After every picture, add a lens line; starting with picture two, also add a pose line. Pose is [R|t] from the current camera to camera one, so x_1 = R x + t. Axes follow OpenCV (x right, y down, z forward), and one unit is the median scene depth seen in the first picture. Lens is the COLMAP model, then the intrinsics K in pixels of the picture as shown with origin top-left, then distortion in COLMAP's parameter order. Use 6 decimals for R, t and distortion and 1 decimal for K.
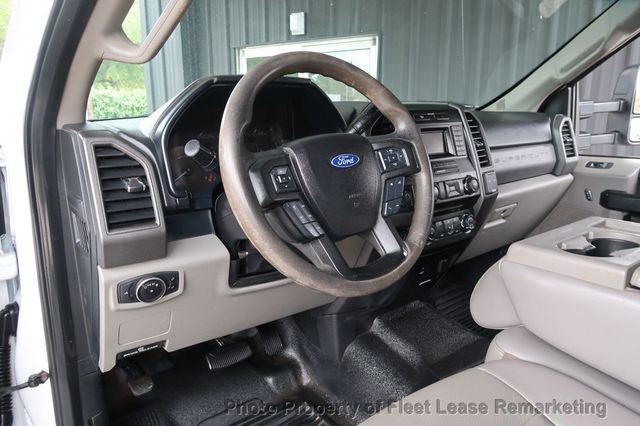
lens RADIAL K [[442.0, 0, 322.5], [0, 442.0, 214.6], [0, 0, 1]] dist [-0.033185, 0.015095]
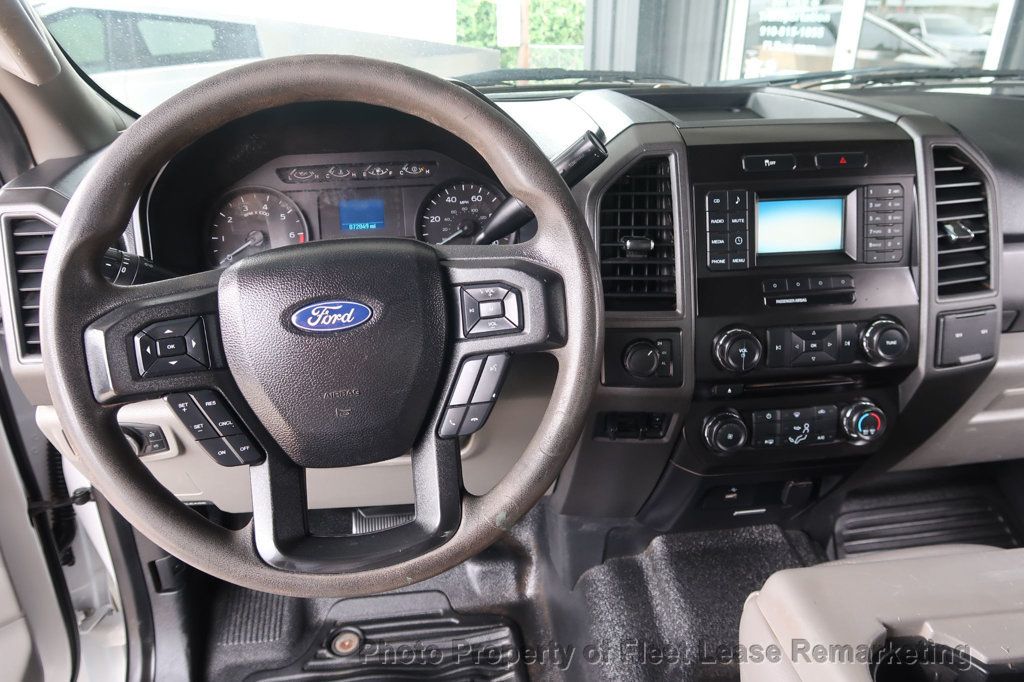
lens RADIAL K [[707.2, 0, 509.5], [0, 707.2, 334.0], [0, 0, 1]] dist [-0.033185, 0.015095]
pose [[0.861066, 0.212497, -0.461964, 0.326001], [-0.115604, 0.966513, 0.229105, -0.172884], [0.495178, -0.143870, 0.856796, 0.274128]]
